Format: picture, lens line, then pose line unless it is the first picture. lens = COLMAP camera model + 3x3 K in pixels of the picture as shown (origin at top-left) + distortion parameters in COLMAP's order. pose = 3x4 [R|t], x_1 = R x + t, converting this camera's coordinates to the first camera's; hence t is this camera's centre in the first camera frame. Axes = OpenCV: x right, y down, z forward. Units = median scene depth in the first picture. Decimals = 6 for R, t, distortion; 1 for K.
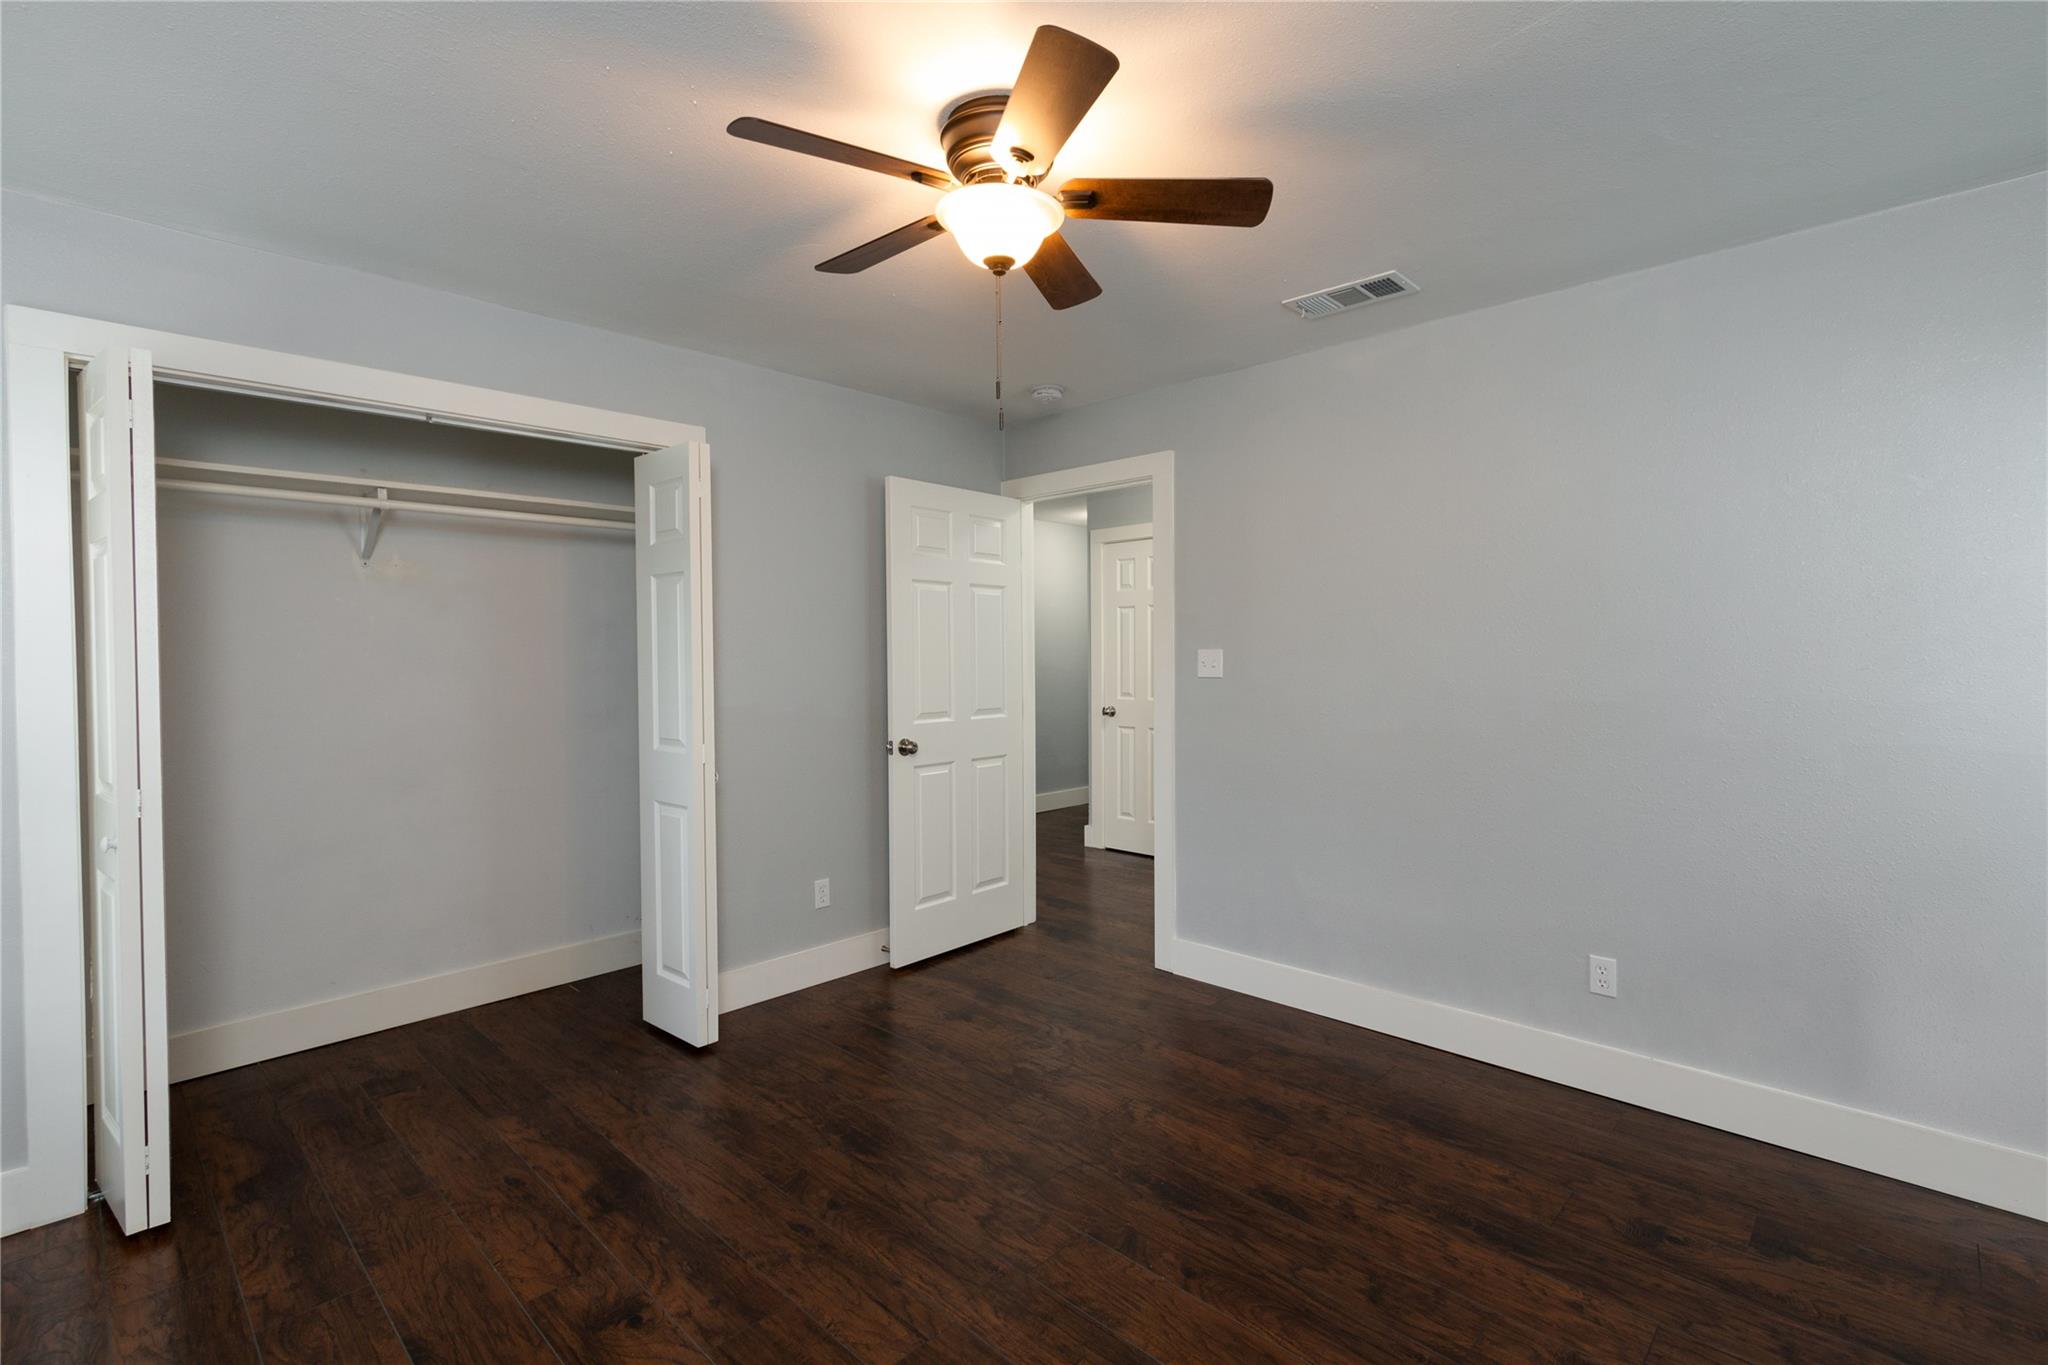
lens RADIAL K [[941.9, 0, 1000.2], [0, 941.9, 669.1], [0, 0, 1]] dist [-0.018552, 0.001232]
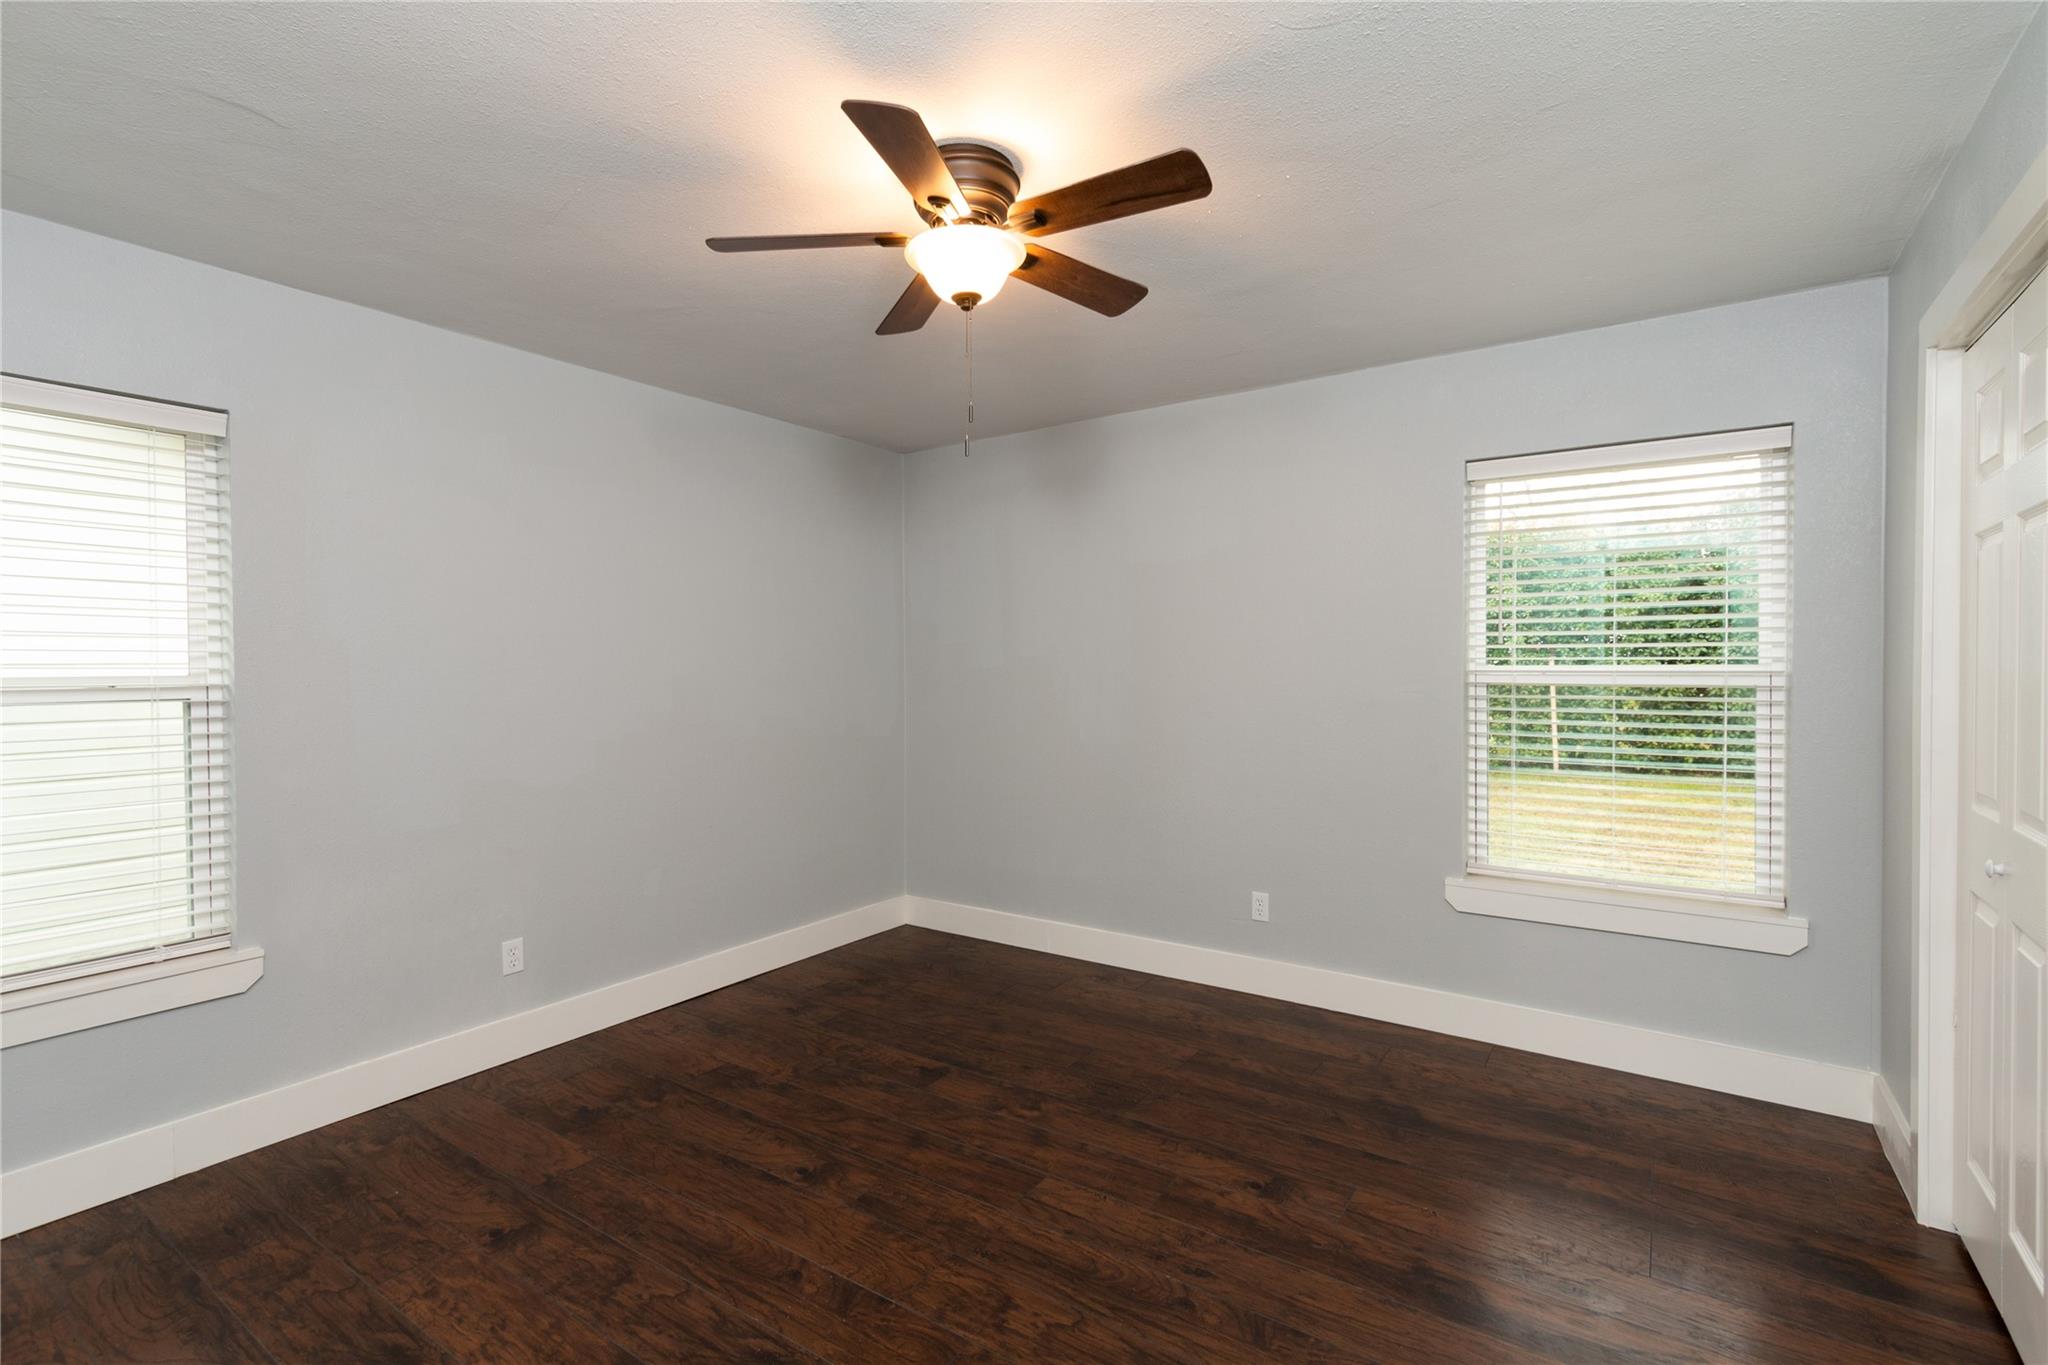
lens RADIAL K [[961.9, 0, 1031.6], [0, 961.9, 677.2], [0, 0, 1]] dist [0.013640, -0.006404]
pose [[-0.983237, 0.016315, -0.181603, 0.129062], [0.010869, 0.999462, 0.030946, -0.038437], [0.182010, 0.028453, -0.982885, 2.067829]]
